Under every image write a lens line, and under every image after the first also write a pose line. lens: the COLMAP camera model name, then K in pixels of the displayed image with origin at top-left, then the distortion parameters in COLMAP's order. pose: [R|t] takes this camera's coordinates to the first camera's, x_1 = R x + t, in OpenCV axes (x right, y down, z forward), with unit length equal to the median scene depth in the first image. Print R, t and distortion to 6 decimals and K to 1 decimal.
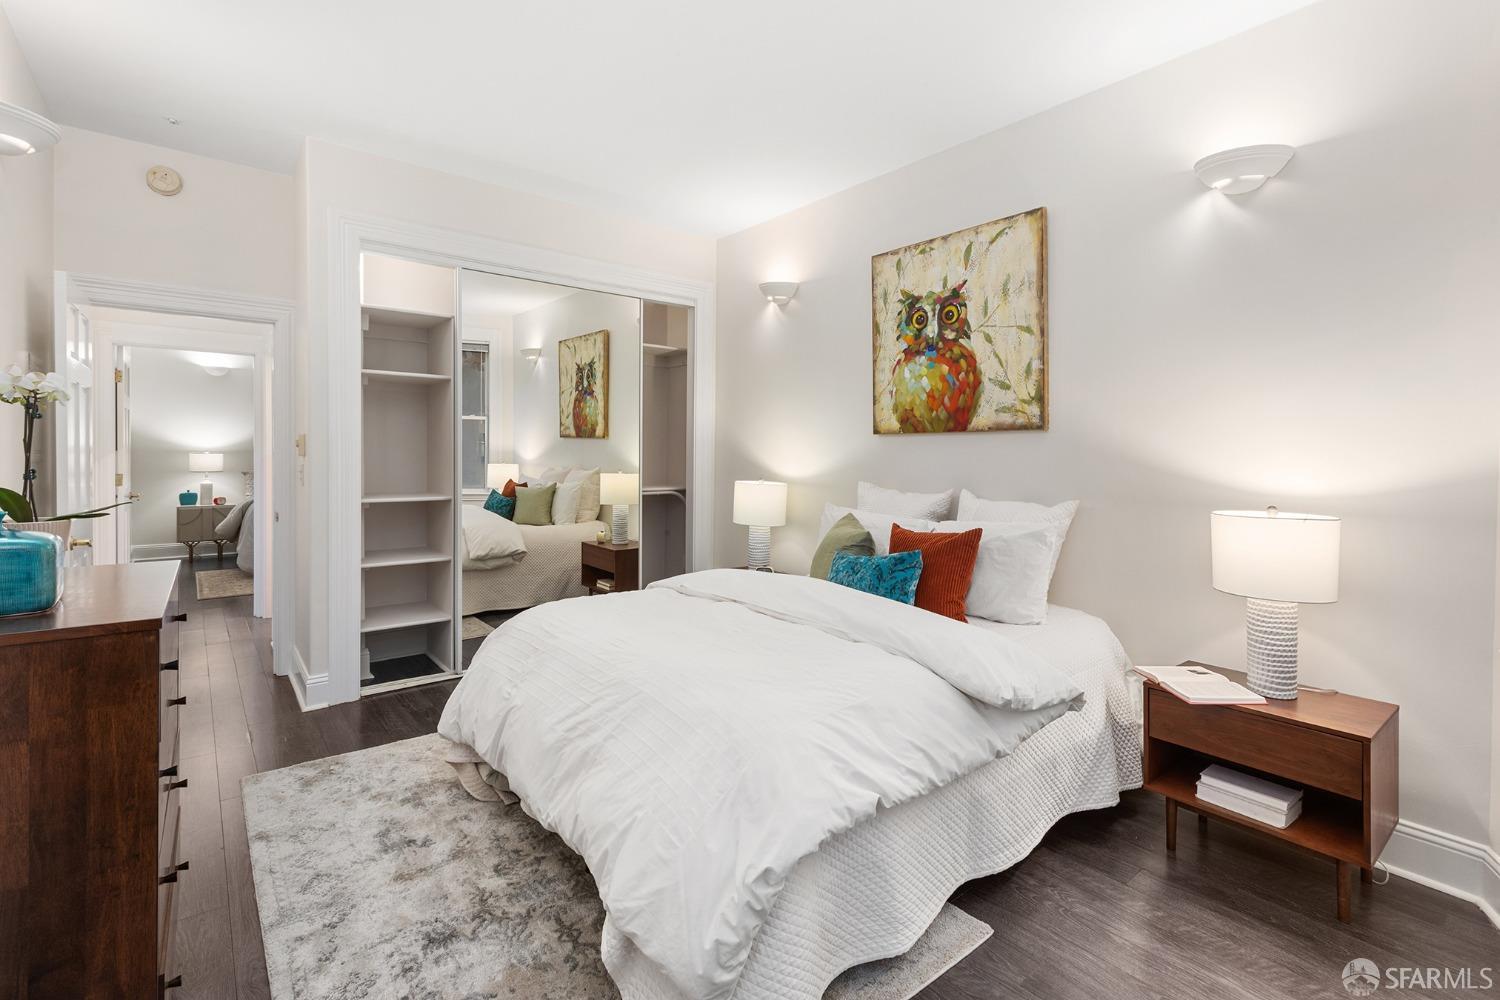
lens RADIAL K [[688.4, 0, 773.4], [0, 688.4, 452.0], [0, 0, 1]] dist [0.005625, 0.000718]
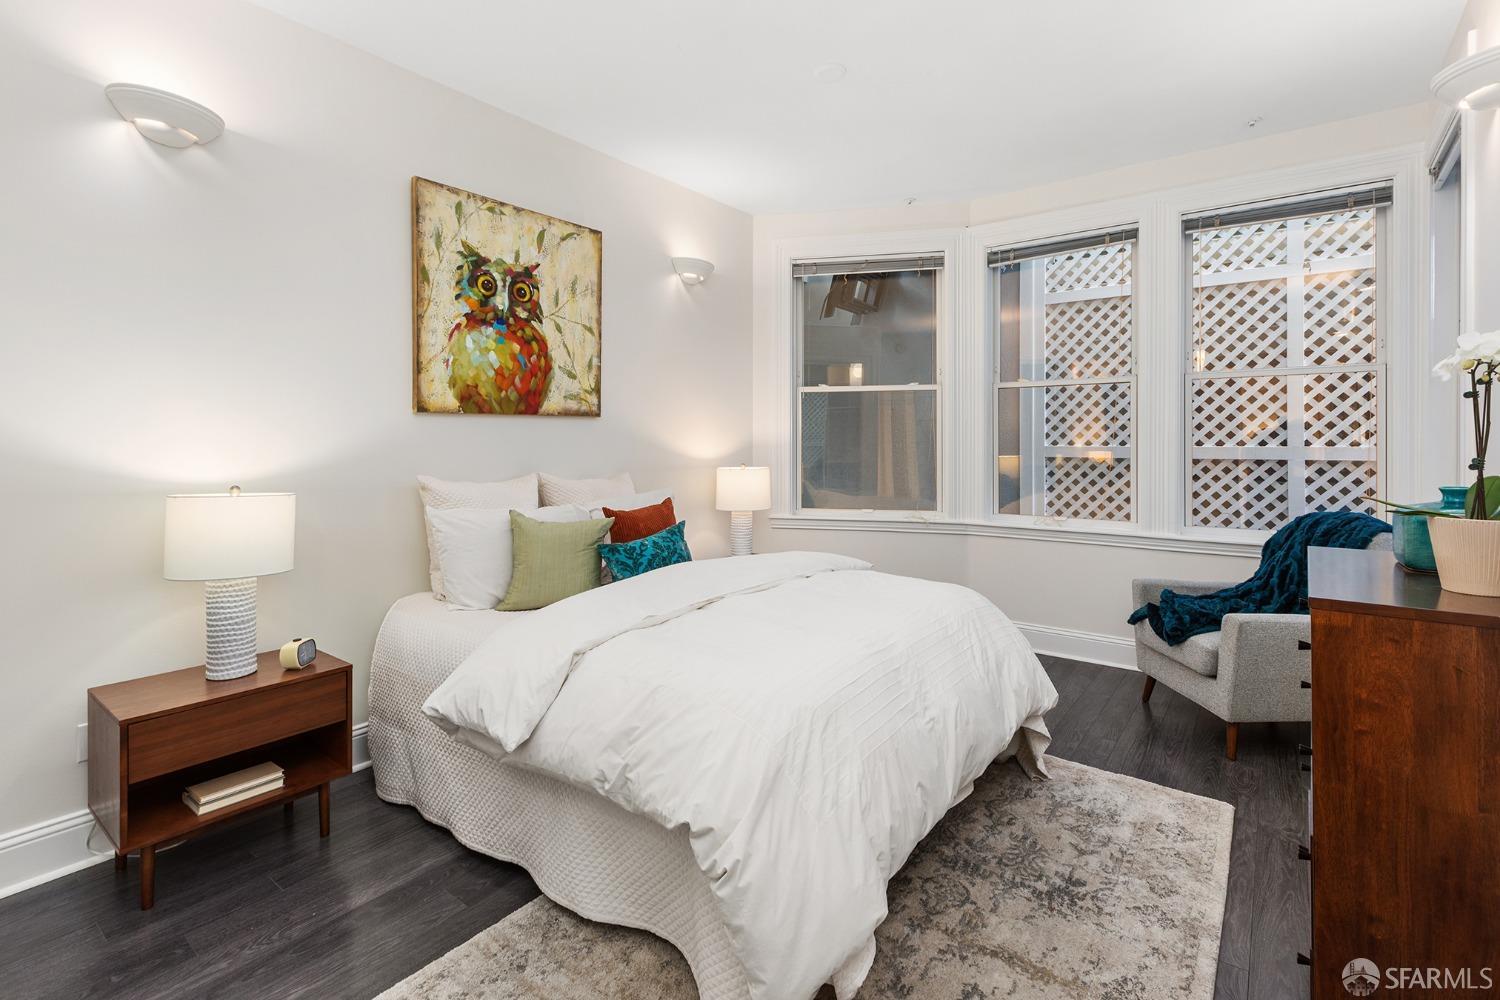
lens RADIAL K [[688.4, 0, 741.9], [0, 688.4, 435.5], [0, 0, 1]] dist [0.005625, 0.000718]
pose [[-0.203560, -0.003150, 0.979057, -0.739570], [-0.001559, 0.999995, 0.002893, -0.003078], [-0.979061, -0.000938, -0.203564, 0.887057]]
